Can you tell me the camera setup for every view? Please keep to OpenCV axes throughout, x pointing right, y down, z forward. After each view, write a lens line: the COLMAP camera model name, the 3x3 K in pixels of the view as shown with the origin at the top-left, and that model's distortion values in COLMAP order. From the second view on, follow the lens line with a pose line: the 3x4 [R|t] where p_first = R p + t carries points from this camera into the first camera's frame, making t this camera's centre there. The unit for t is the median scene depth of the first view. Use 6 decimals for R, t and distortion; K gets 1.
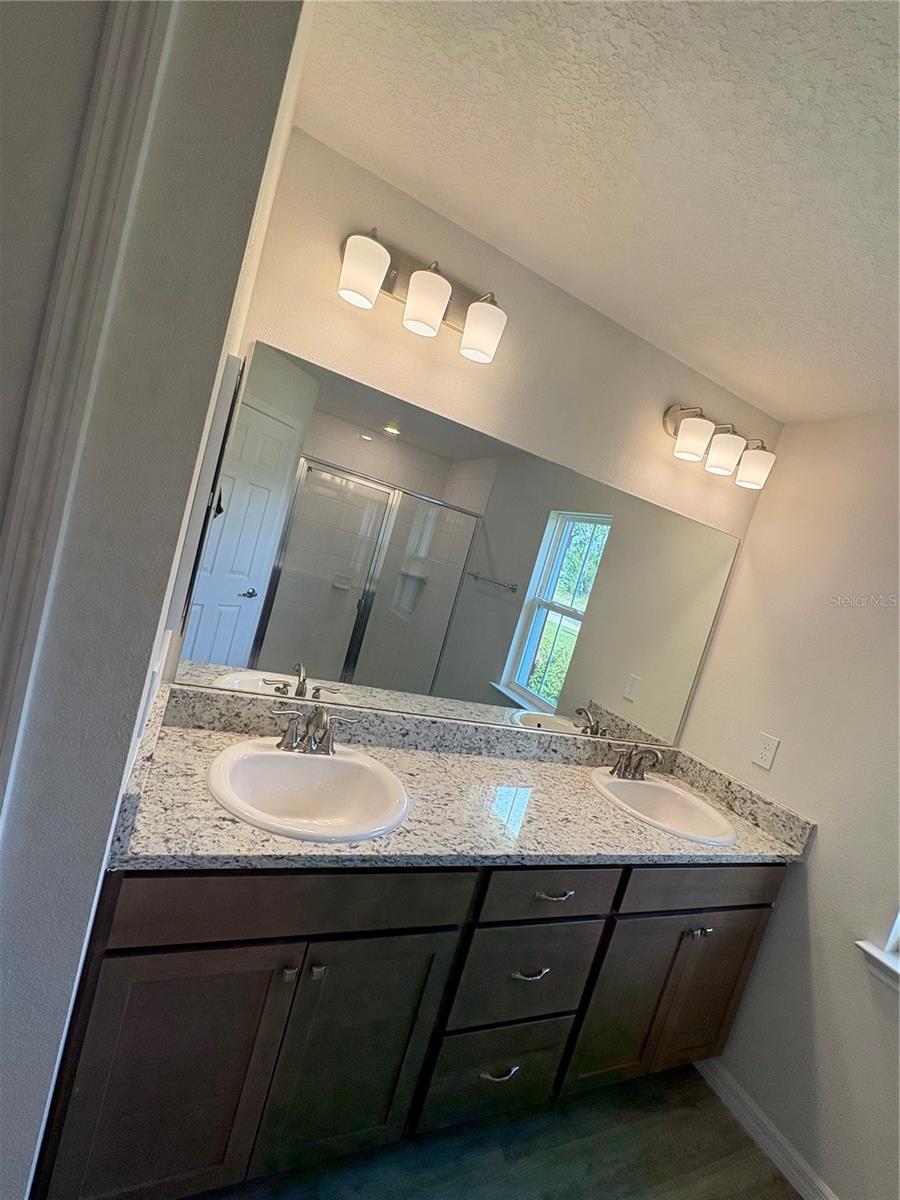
lens RADIAL K [[516.1, 0, 451.1], [0, 516.1, 605.0], [0, 0, 1]] dist [-0.006510, 0.001432]
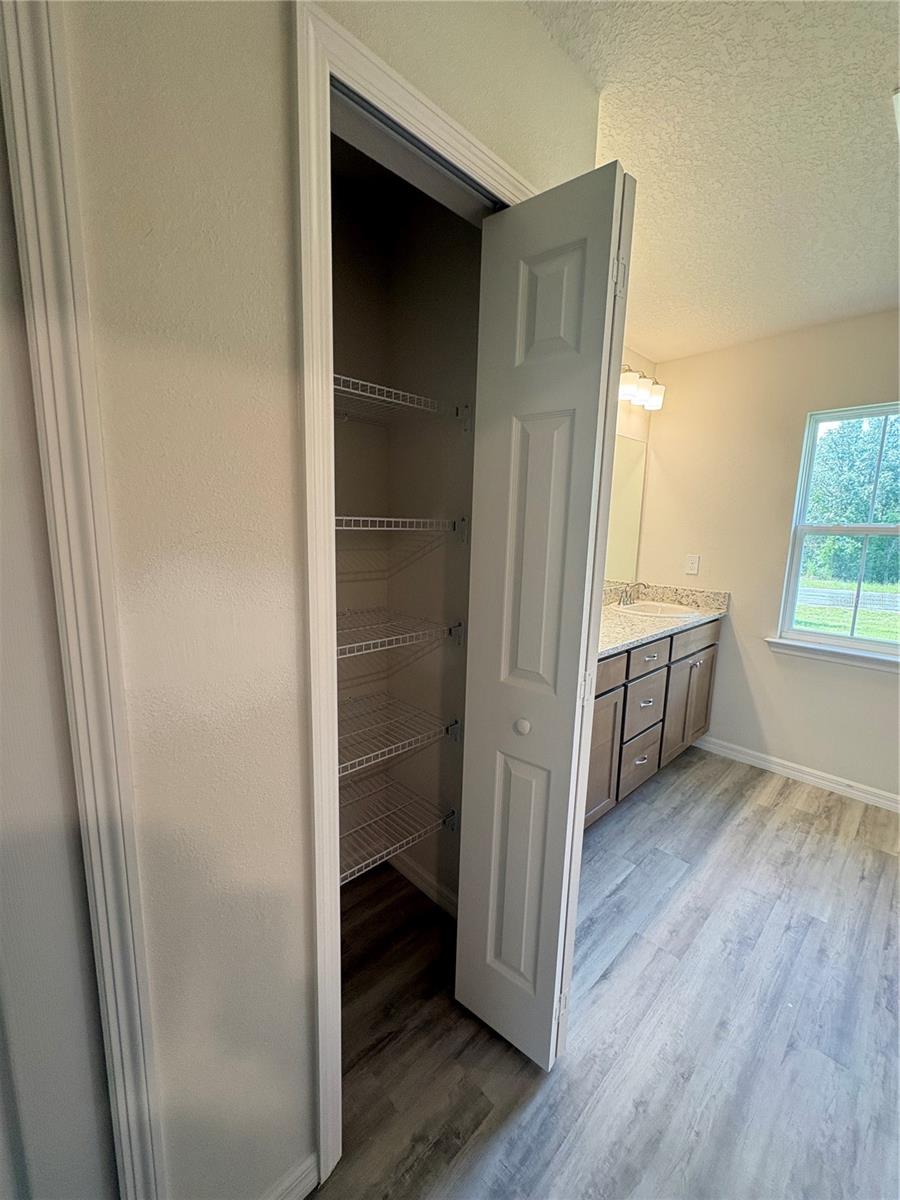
lens RADIAL K [[472.9, 0, 456.8], [0, 472.9, 596.5], [0, 0, 1]] dist [0.002681, -0.000418]
pose [[0.916493, -0.293542, 0.271798, -0.617478], [0.258003, 0.952938, 0.159197, -0.073154], [-0.305737, -0.075778, 0.949095, -0.285747]]
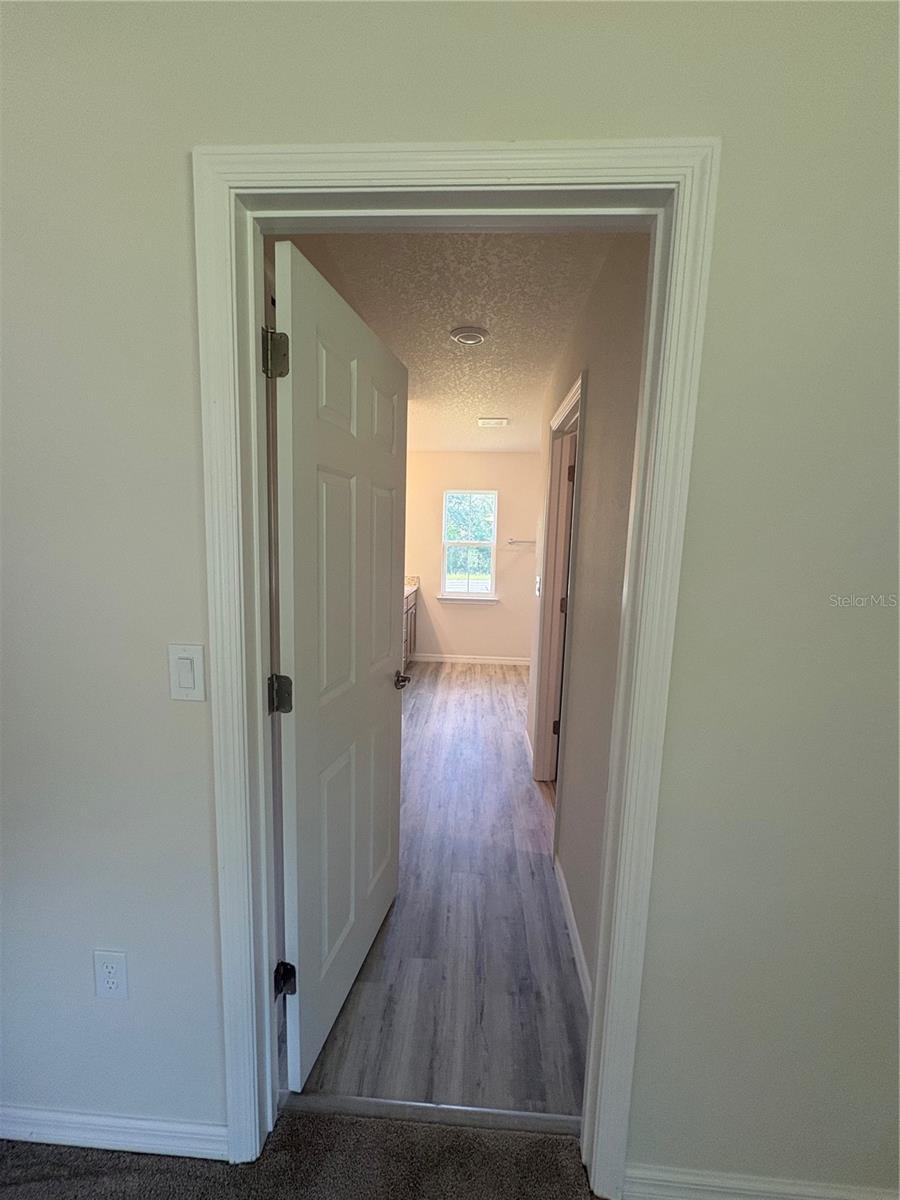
lens RADIAL K [[472.9, 0, 449.5], [0, 472.9, 599.1], [0, 0, 1]] dist [0.002681, -0.000418]
pose [[0.462563, -0.365283, 0.807839, -1.803071], [0.178372, 0.930890, 0.318789, -0.403971], [-0.868458, -0.003364, 0.495752, -0.759605]]
